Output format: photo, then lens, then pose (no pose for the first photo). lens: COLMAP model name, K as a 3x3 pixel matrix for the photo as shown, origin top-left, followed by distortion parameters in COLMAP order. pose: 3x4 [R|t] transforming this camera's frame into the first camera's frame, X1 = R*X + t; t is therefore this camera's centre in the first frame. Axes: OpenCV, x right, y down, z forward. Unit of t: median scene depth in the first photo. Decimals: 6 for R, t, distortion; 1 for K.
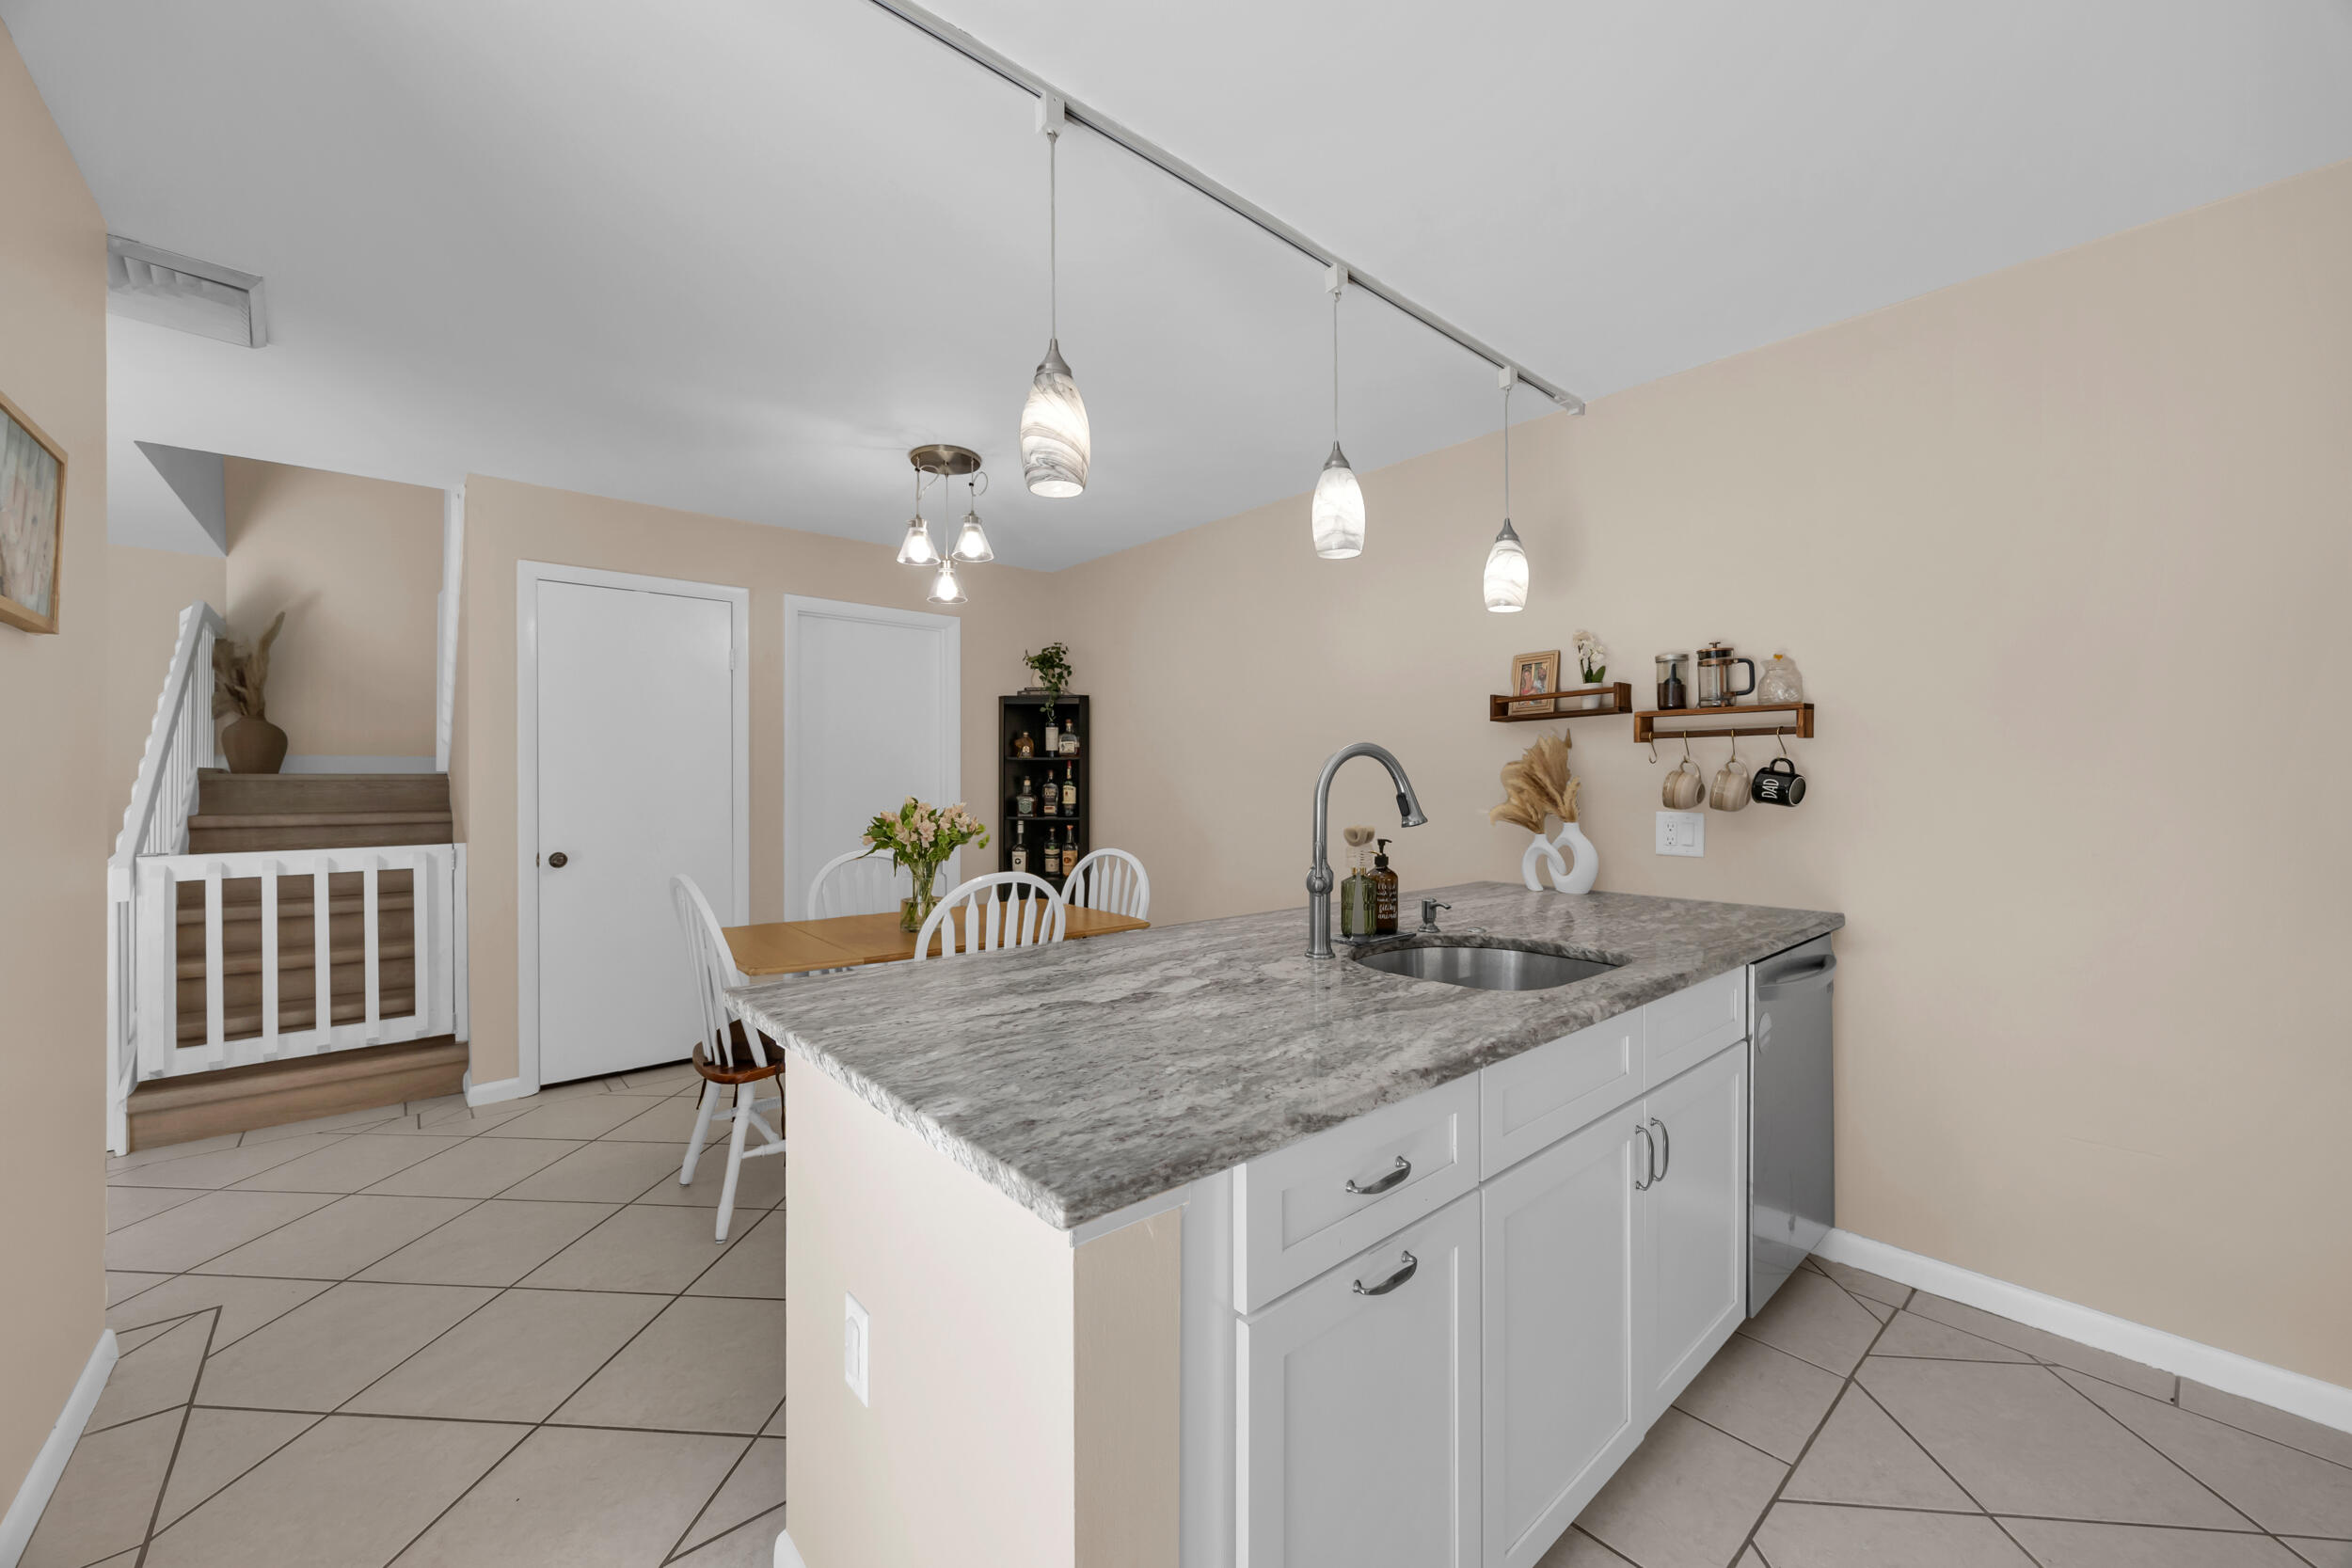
lens RADIAL K [[907.4, 0, 1166.6], [0, 907.4, 785.1], [0, 0, 1]] dist [0.002515, -0.000391]
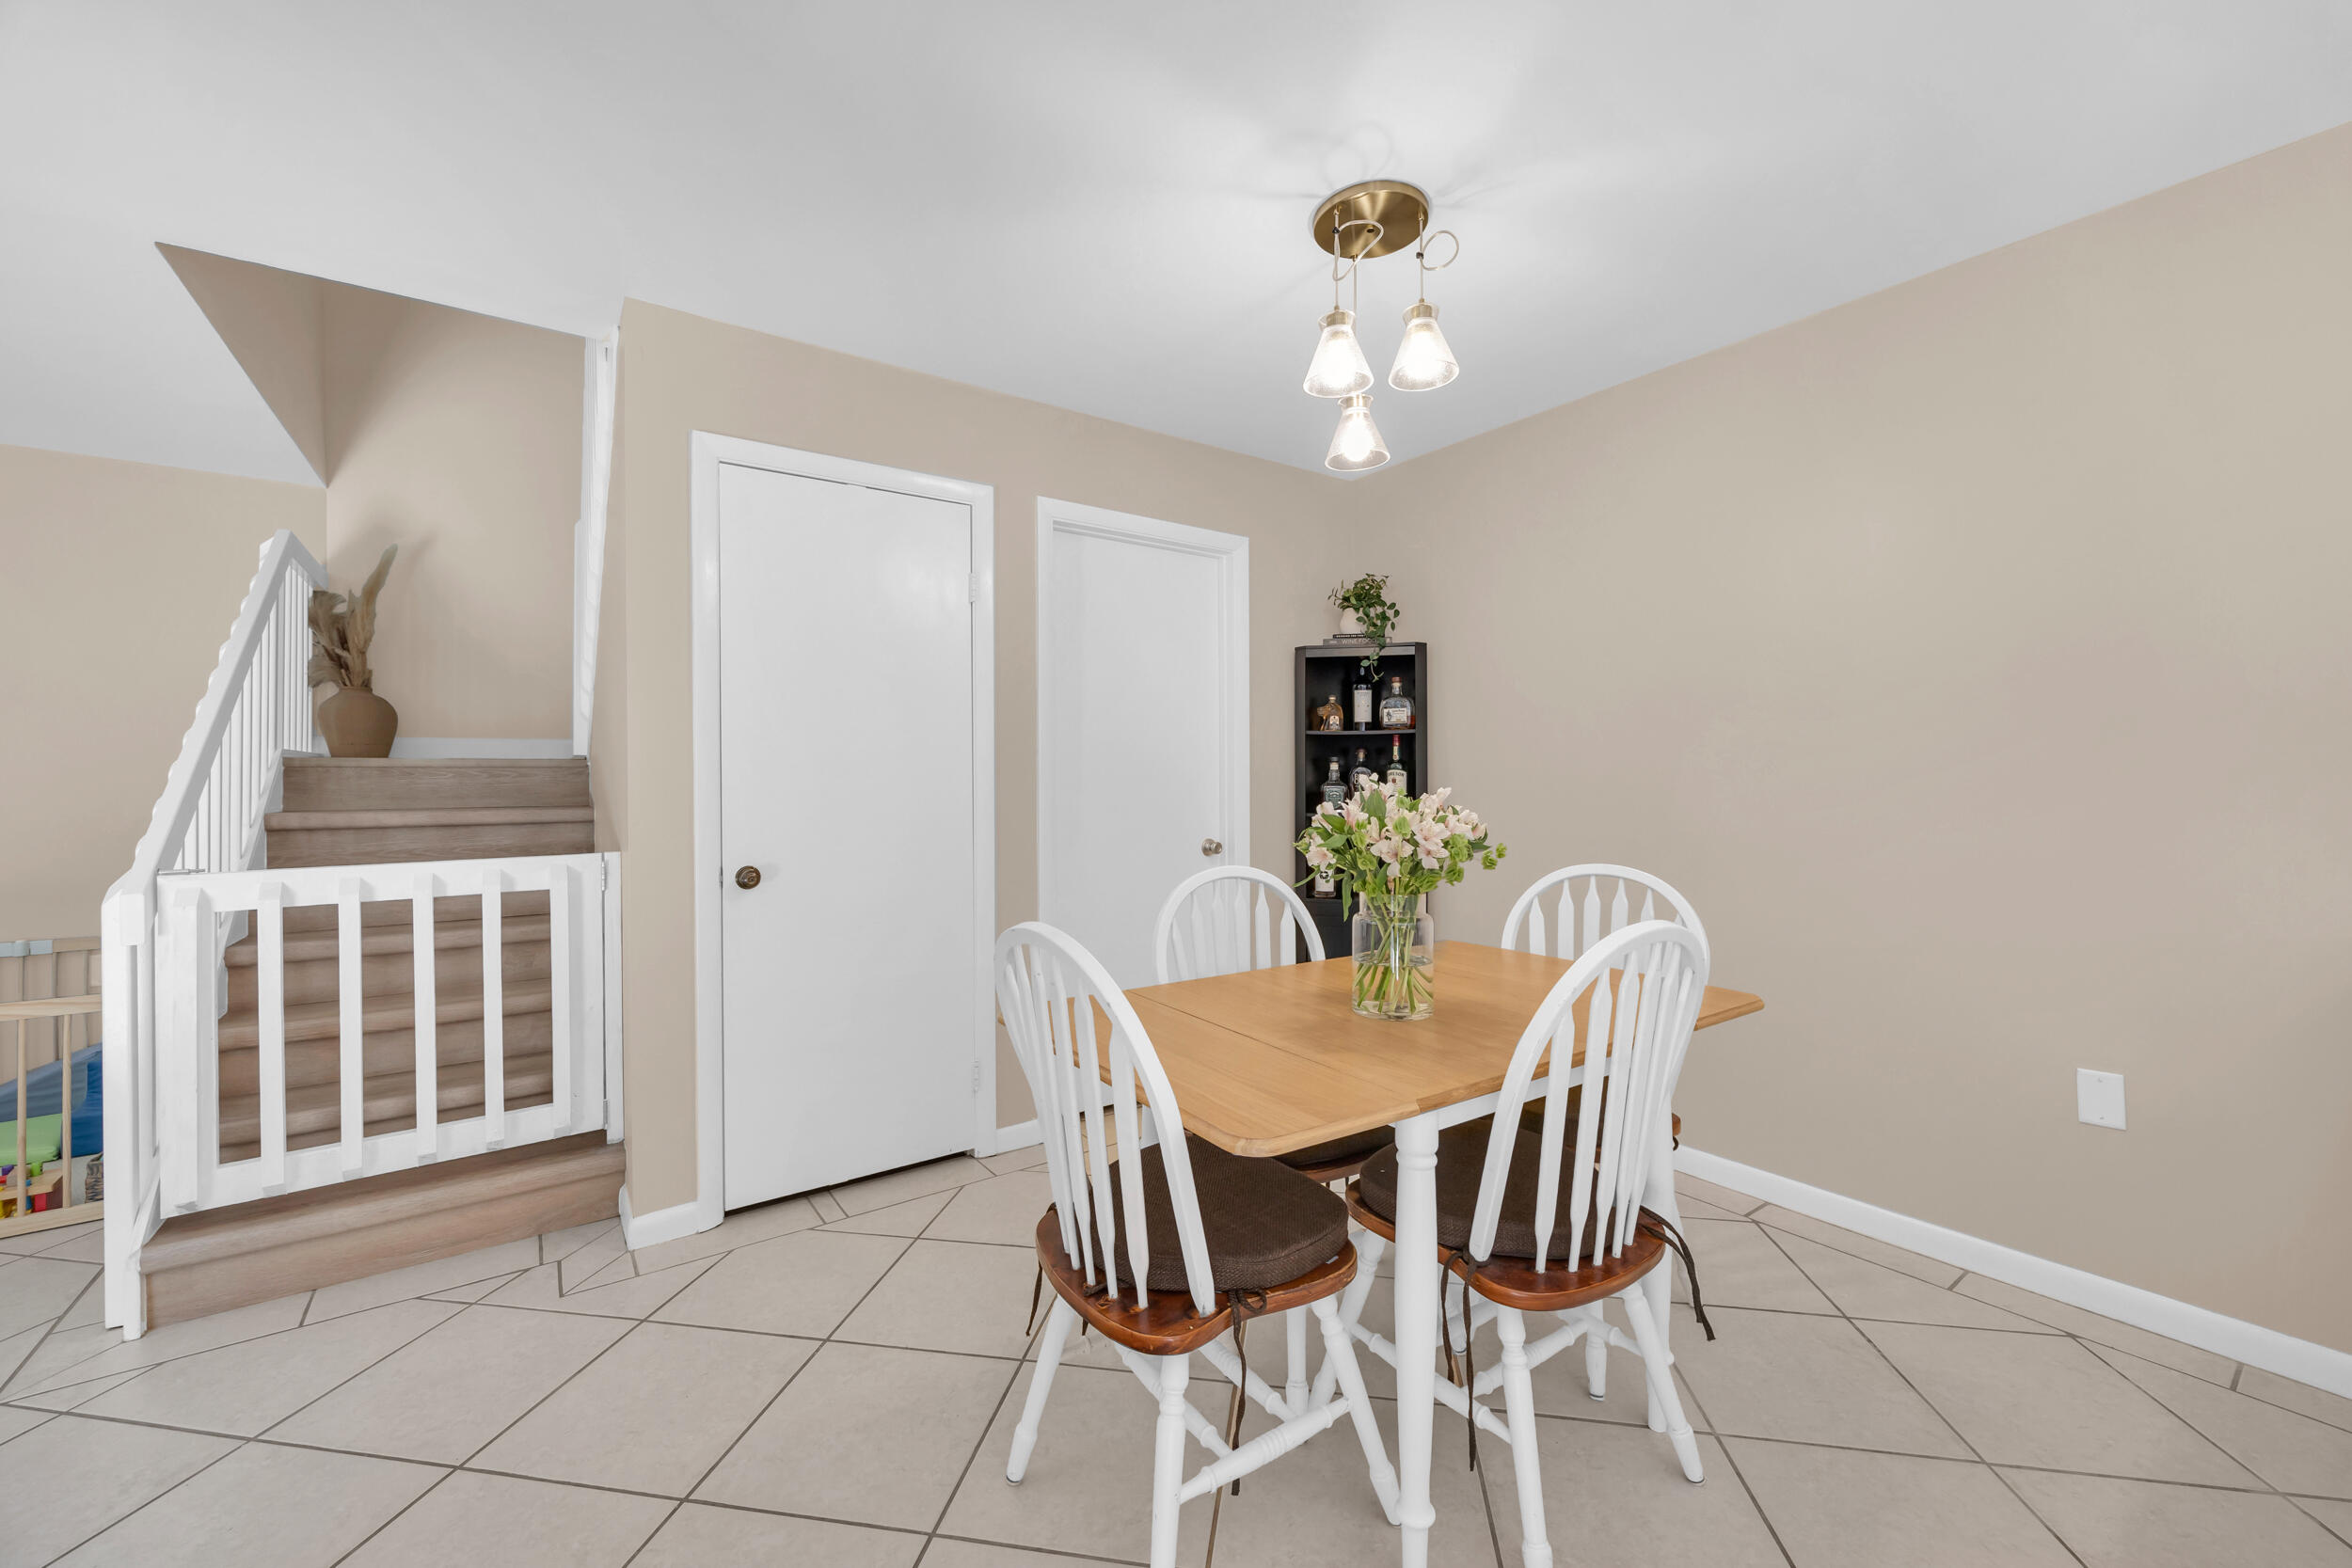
lens RADIAL K [[907.4, 0, 1156.5], [0, 907.4, 779.1], [0, 0, 1]] dist [0.002515, -0.000391]
pose [[0.995519, -0.004504, -0.094459, -0.323822], [0.004265, 0.999987, -0.002739, 0.013112], [0.094470, 0.002324, 0.995525, 0.379521]]
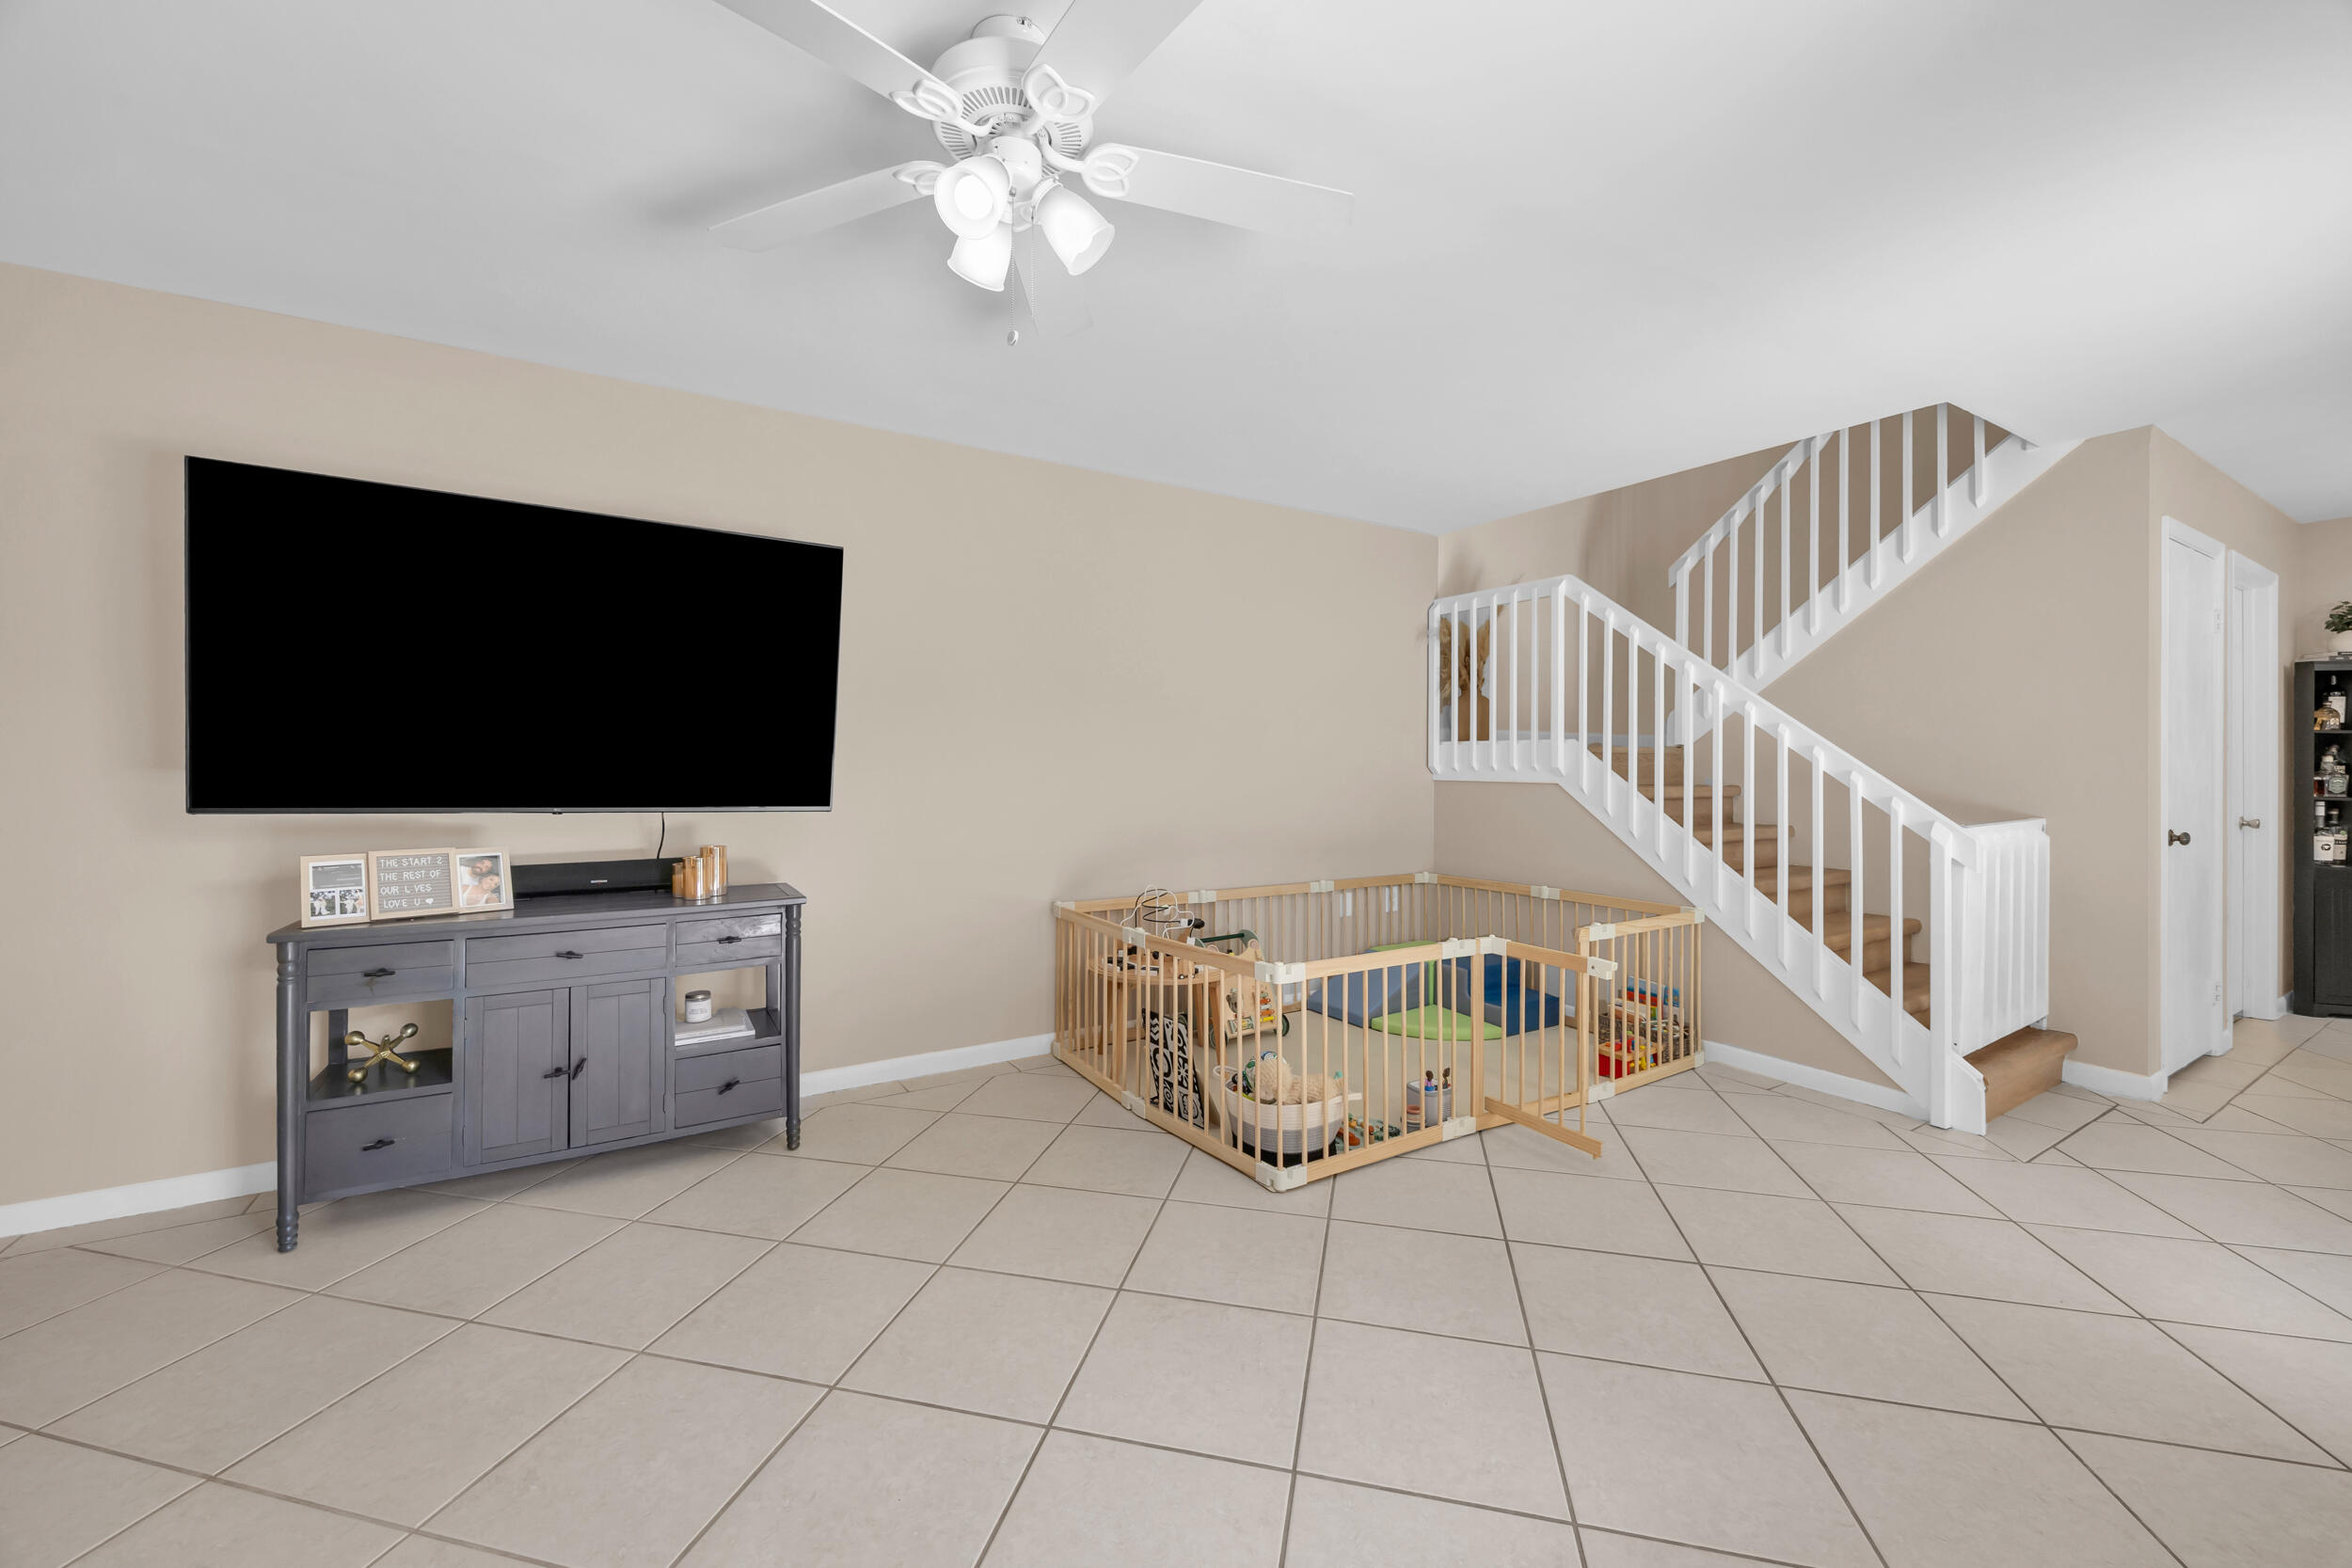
lens RADIAL K [[907.4, 0, 1157.8], [0, 907.4, 750.3], [0, 0, 1]] dist [0.002515, -0.000391]
pose [[0.989678, 0.006276, -0.143172, -1.674576], [-0.008229, 0.999881, -0.013057, 0.014298], [0.143073, 0.014100, 0.989612, -0.068345]]
